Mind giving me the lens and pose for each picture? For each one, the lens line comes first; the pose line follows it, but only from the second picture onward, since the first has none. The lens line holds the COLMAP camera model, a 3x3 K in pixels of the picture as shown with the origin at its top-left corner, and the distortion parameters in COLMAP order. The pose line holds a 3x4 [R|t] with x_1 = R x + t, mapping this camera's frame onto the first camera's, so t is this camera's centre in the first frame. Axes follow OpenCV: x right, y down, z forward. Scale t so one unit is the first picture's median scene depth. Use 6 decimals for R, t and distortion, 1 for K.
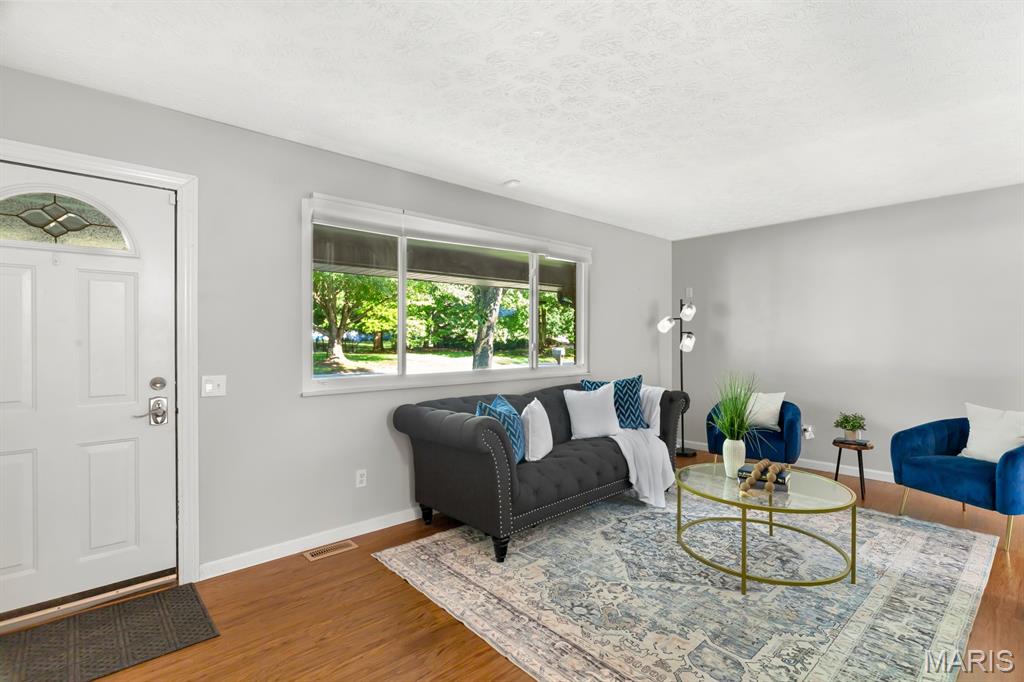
lens RADIAL K [[480.9, 0, 521.1], [0, 480.9, 335.4], [0, 0, 1]] dist [-0.004698, -0.000592]
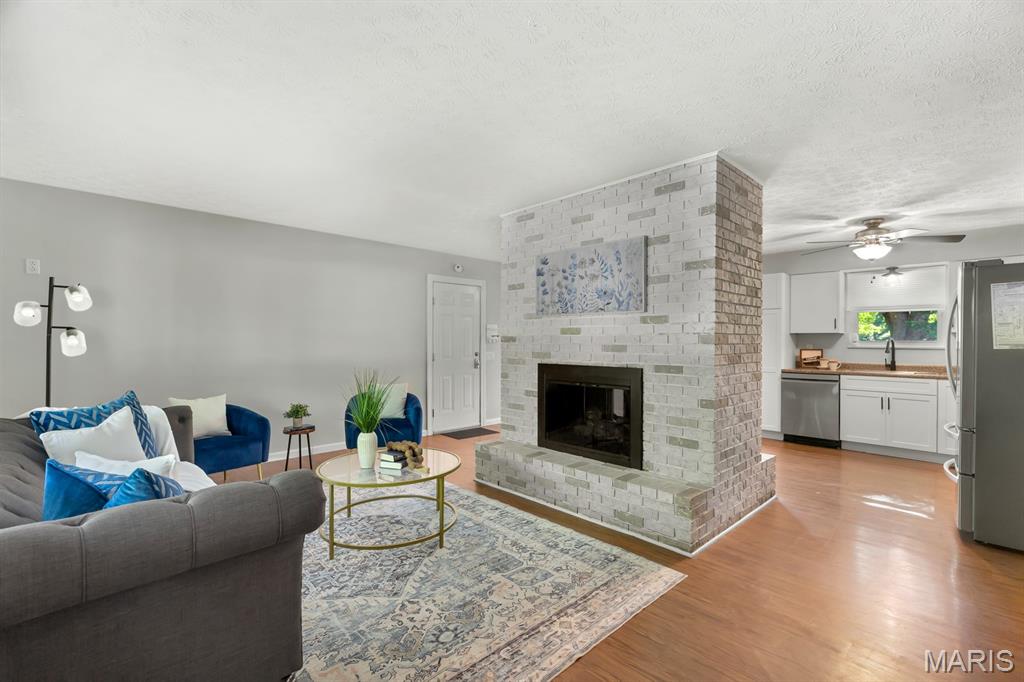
lens RADIAL K [[459.0, 0, 512.4], [0, 459.0, 343.9], [0, 0, 1]] dist [0.001528, -0.001290]
pose [[-0.022751, -0.008290, 0.999707, -0.633705], [-0.011469, 0.999902, 0.008031, 0.007255], [-0.999675, -0.011283, -0.022844, 0.764597]]
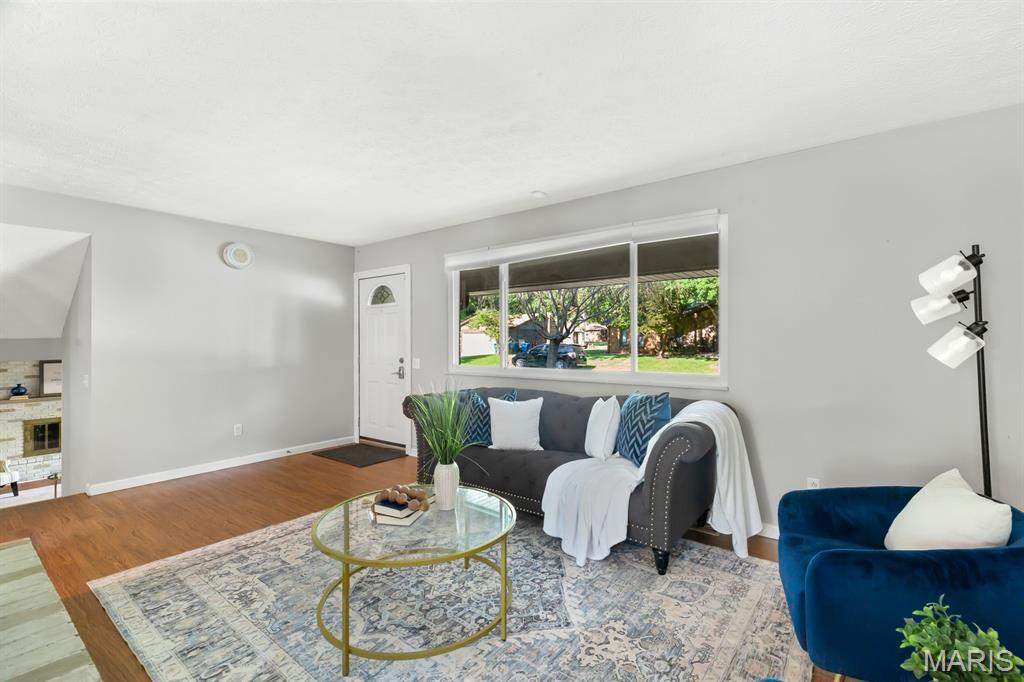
lens RADIAL K [[459.0, 0, 518.5], [0, 459.0, 337.4], [0, 0, 1]] dist [0.001528, -0.001290]
pose [[0.178272, -0.007045, -0.983956, 1.344798], [0.009634, 0.999939, -0.005414, 0.008440], [0.983934, -0.008515, 0.178329, 1.068426]]
